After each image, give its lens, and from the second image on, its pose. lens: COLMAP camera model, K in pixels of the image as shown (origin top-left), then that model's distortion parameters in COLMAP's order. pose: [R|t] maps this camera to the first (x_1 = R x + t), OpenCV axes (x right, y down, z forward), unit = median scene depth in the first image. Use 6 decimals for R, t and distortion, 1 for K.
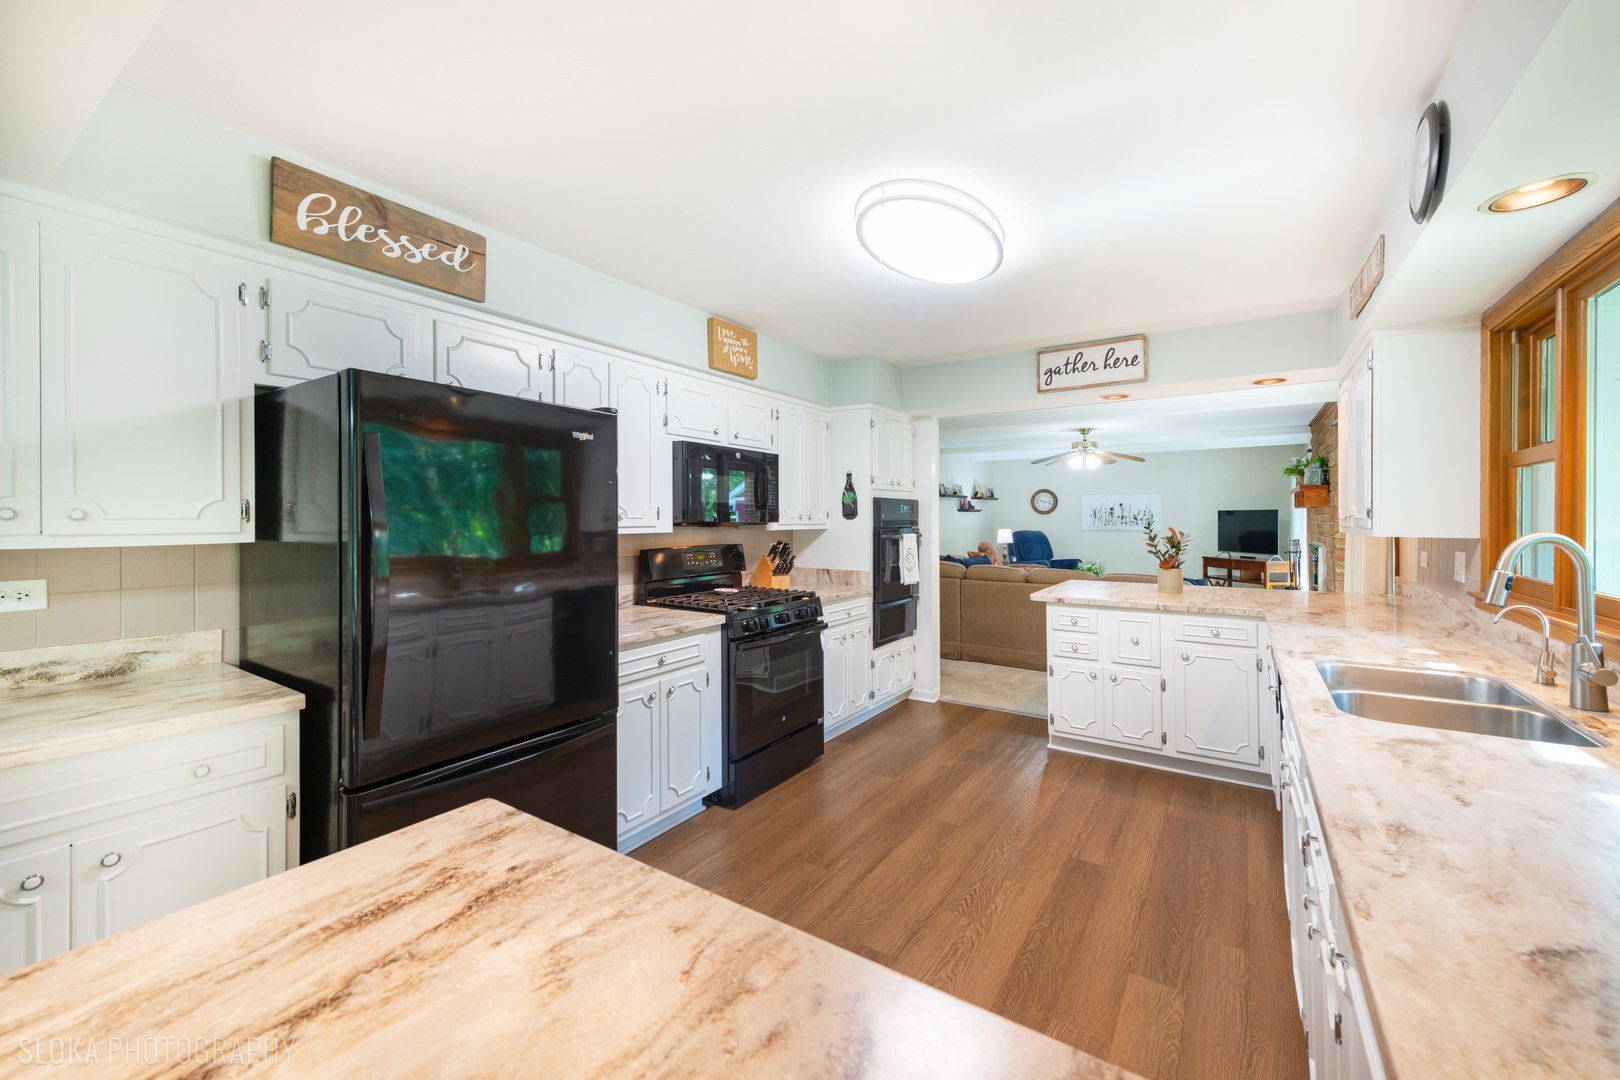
lens RADIAL K [[644.7, 0, 774.5], [0, 644.7, 518.5], [0, 0, 1]] dist [0.000818, 0.001351]
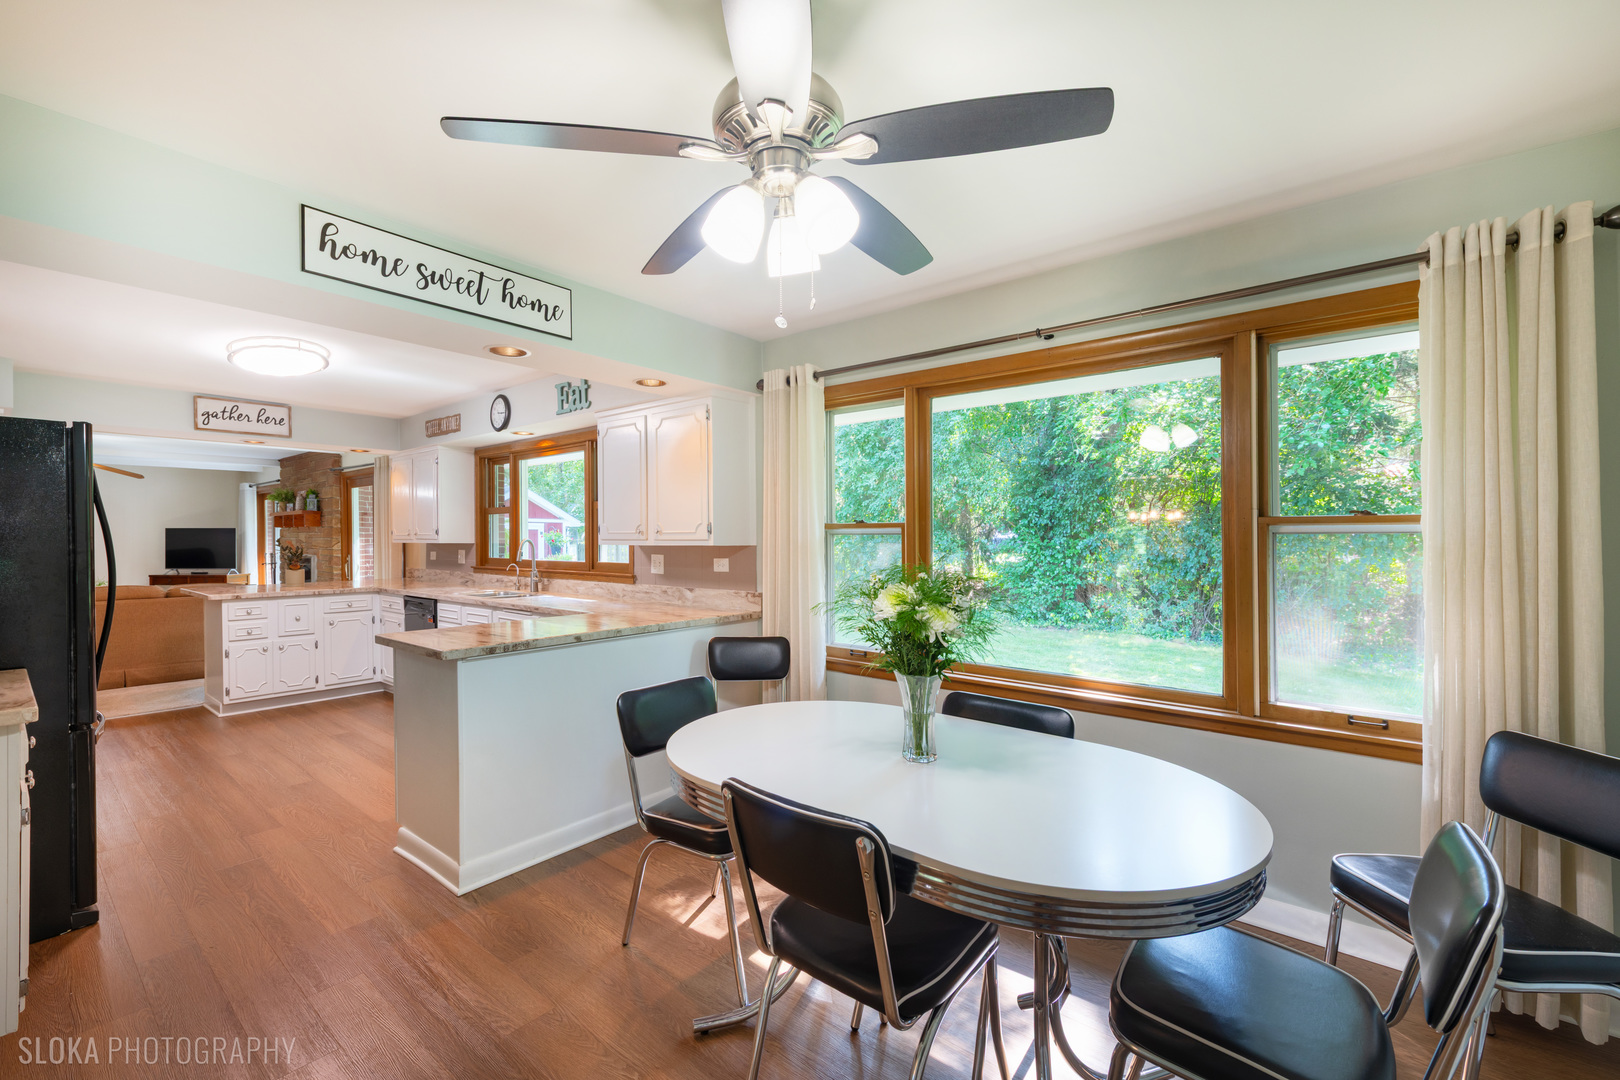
lens RADIAL K [[664.2, 0, 813.4], [0, 664.2, 549.3], [0, 0, 1]] dist [0.010086, -0.000542]
pose [[0.076773, -0.015079, 0.996935, -0.311845], [-0.001102, 0.999884, 0.015208, 0.003469], [-0.997048, -0.002266, 0.076748, -0.101895]]
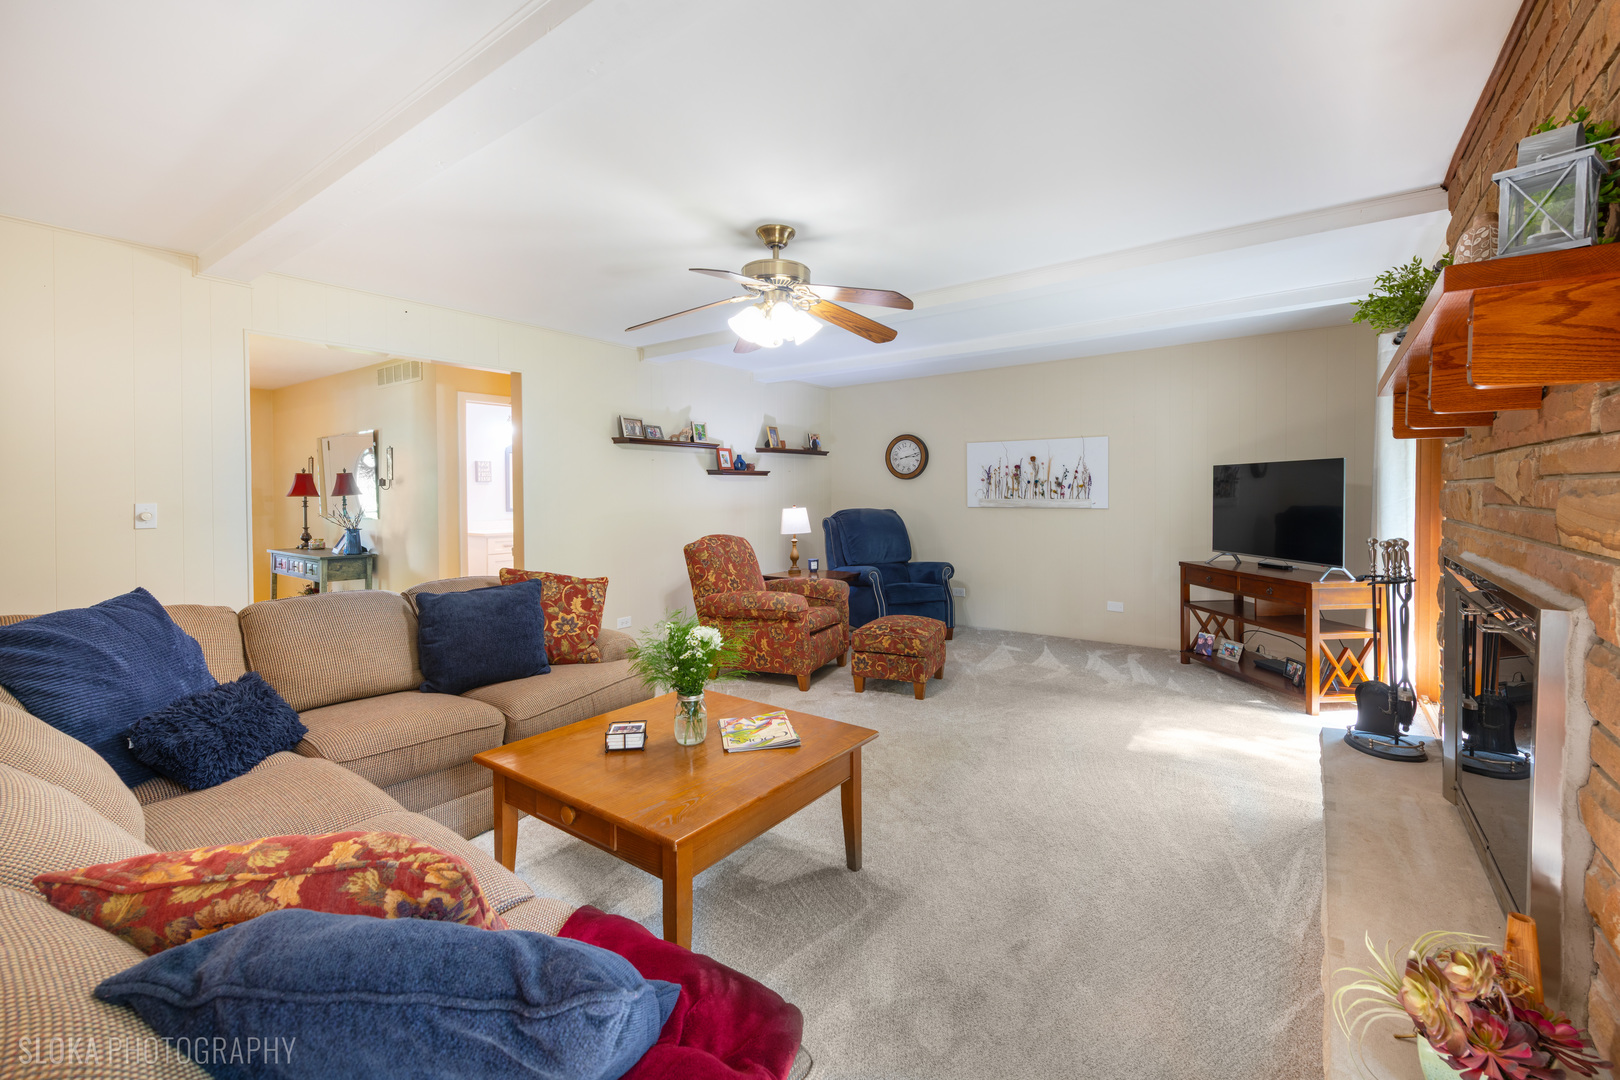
lens RADIAL K [[664.2, 0, 774.8], [0, 664.2, 496.9], [0, 0, 1]] dist [0.010086, -0.000542]
pose [[0.998474, -0.007402, -0.054725, 0.437440], [0.007659, 0.999961, 0.004502, 0.006382], [0.054689, -0.004914, 0.998491, 0.548347]]
